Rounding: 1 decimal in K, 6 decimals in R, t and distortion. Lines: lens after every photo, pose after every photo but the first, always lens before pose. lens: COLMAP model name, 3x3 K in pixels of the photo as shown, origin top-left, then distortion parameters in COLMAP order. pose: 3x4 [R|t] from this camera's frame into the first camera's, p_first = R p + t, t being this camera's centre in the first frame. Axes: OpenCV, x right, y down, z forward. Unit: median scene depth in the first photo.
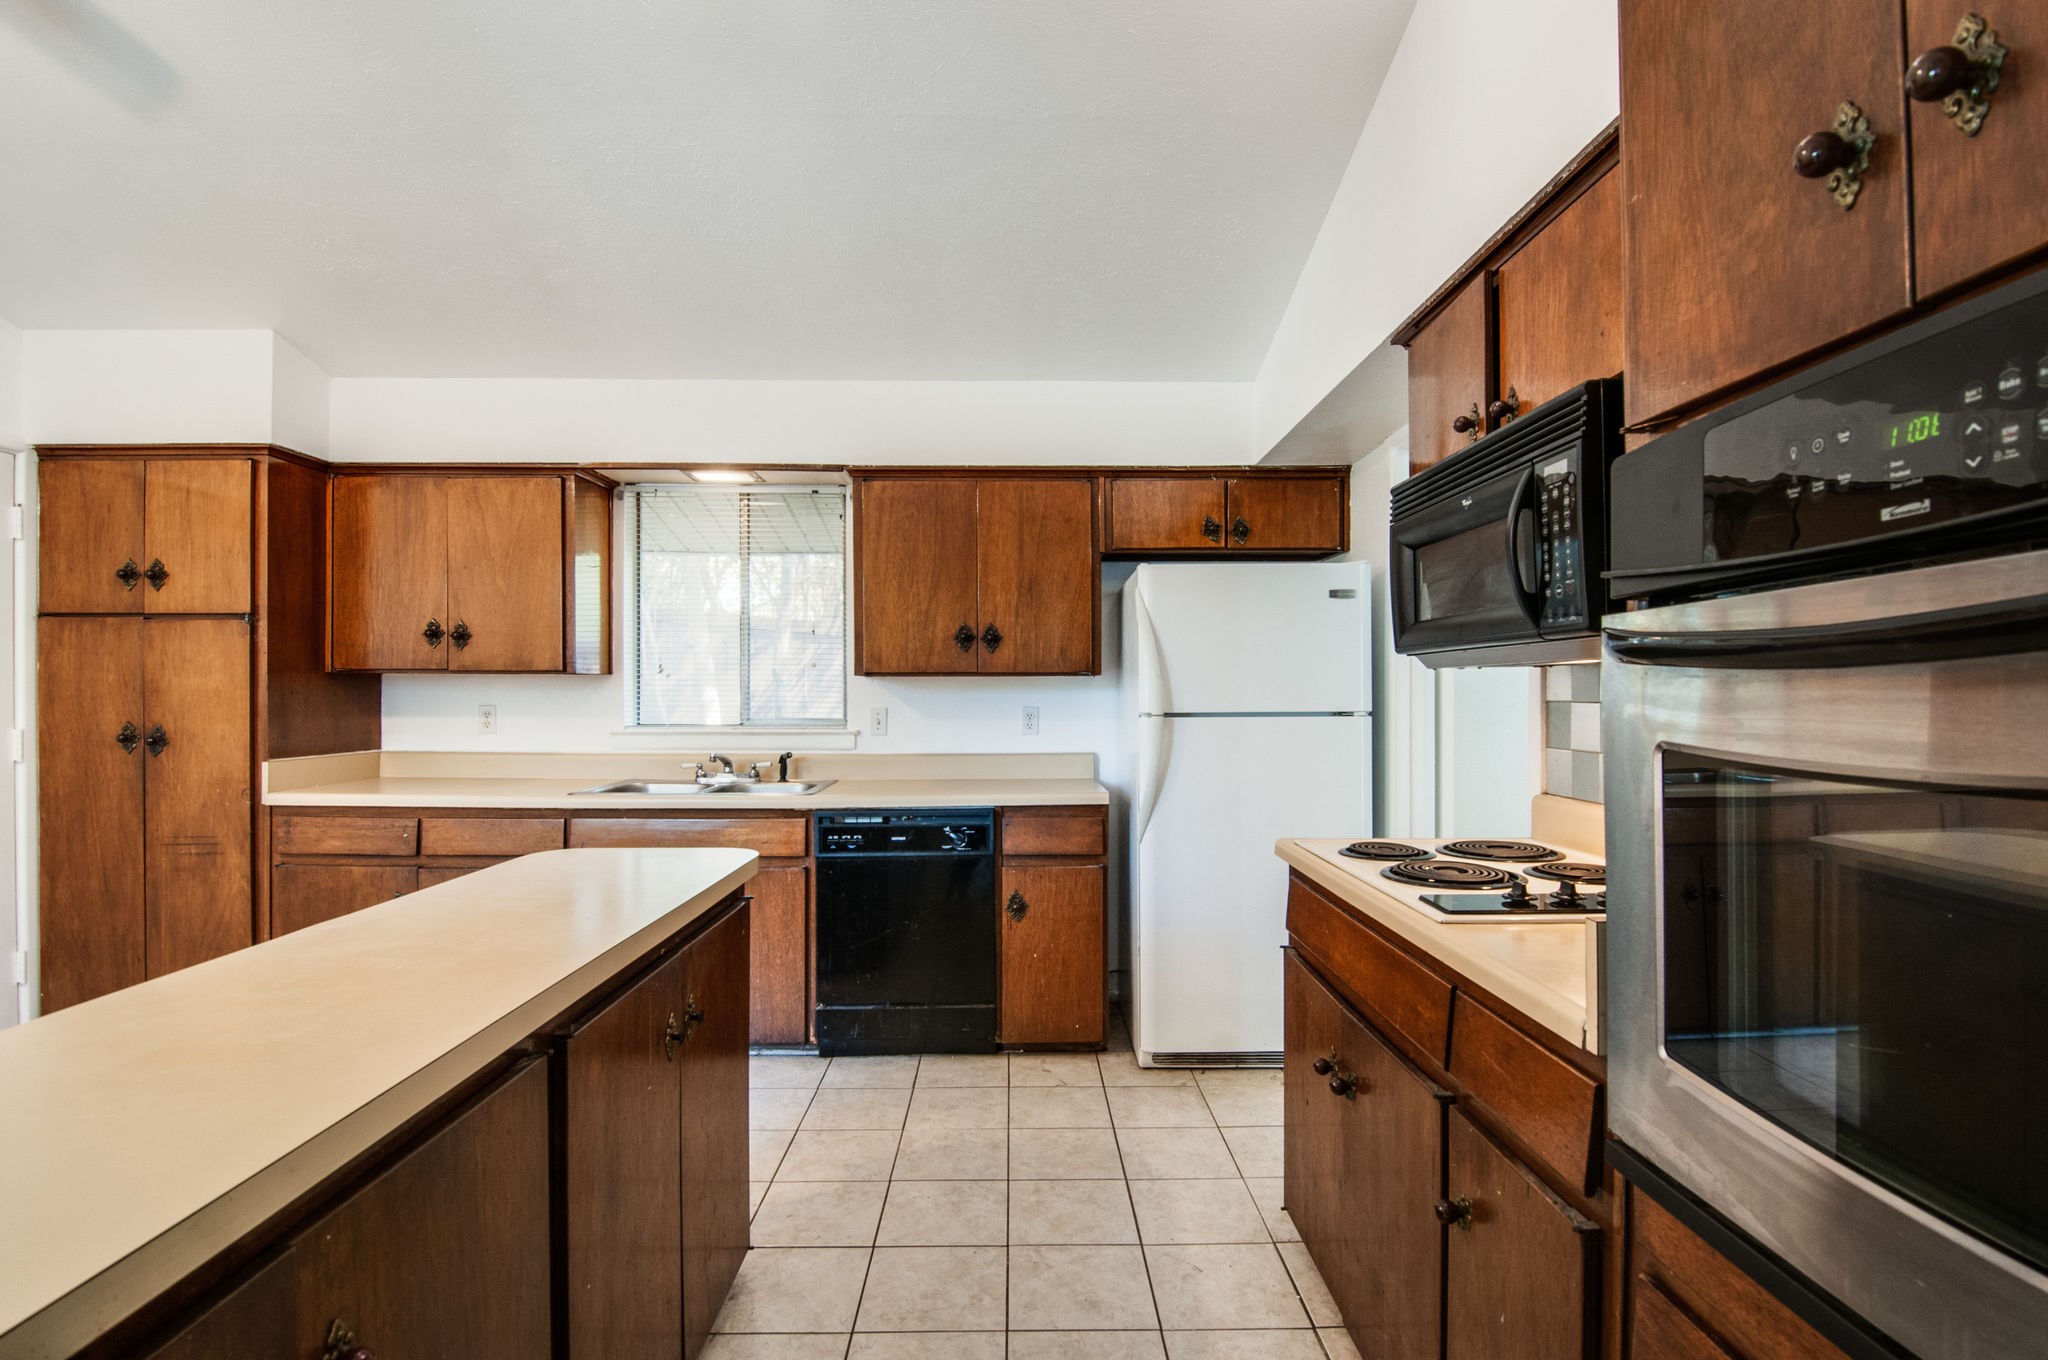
lens RADIAL K [[987.7, 0, 1029.6], [0, 987.7, 683.5], [0, 0, 1]] dist [0.000627, 0.000073]
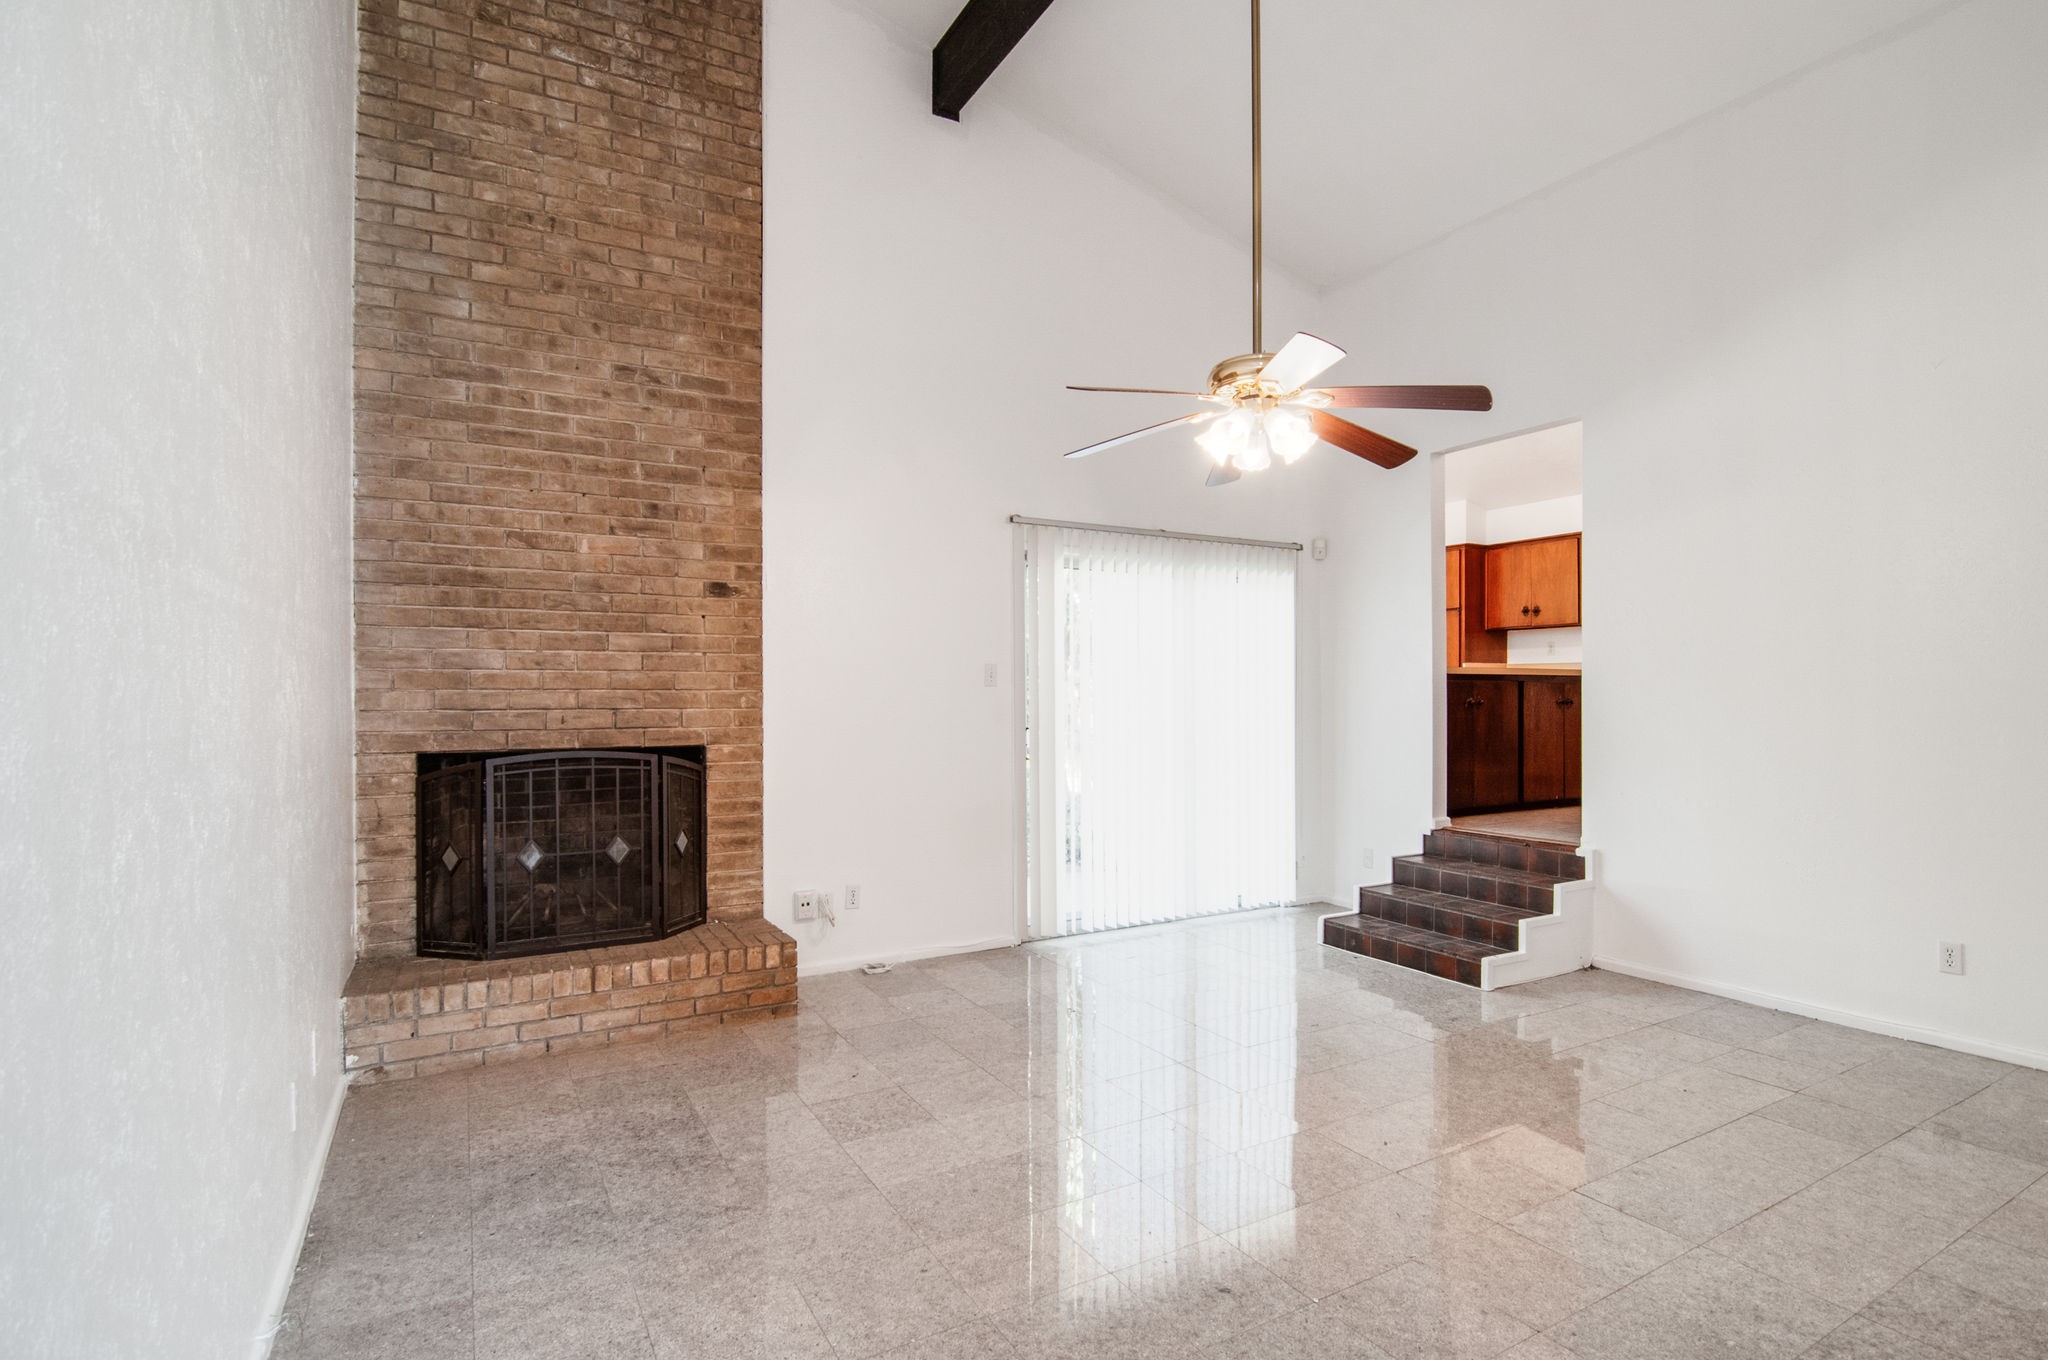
lens RADIAL K [[987.7, 0, 1033.1], [0, 987.7, 687.8], [0, 0, 1]] dist [0.000627, 0.000073]
pose [[0.490803, -0.004738, -0.871258, 0.882490], [0.005796, 0.999981, -0.002173, 0.131903], [0.871251, -0.003983, 0.490821, -1.196264]]
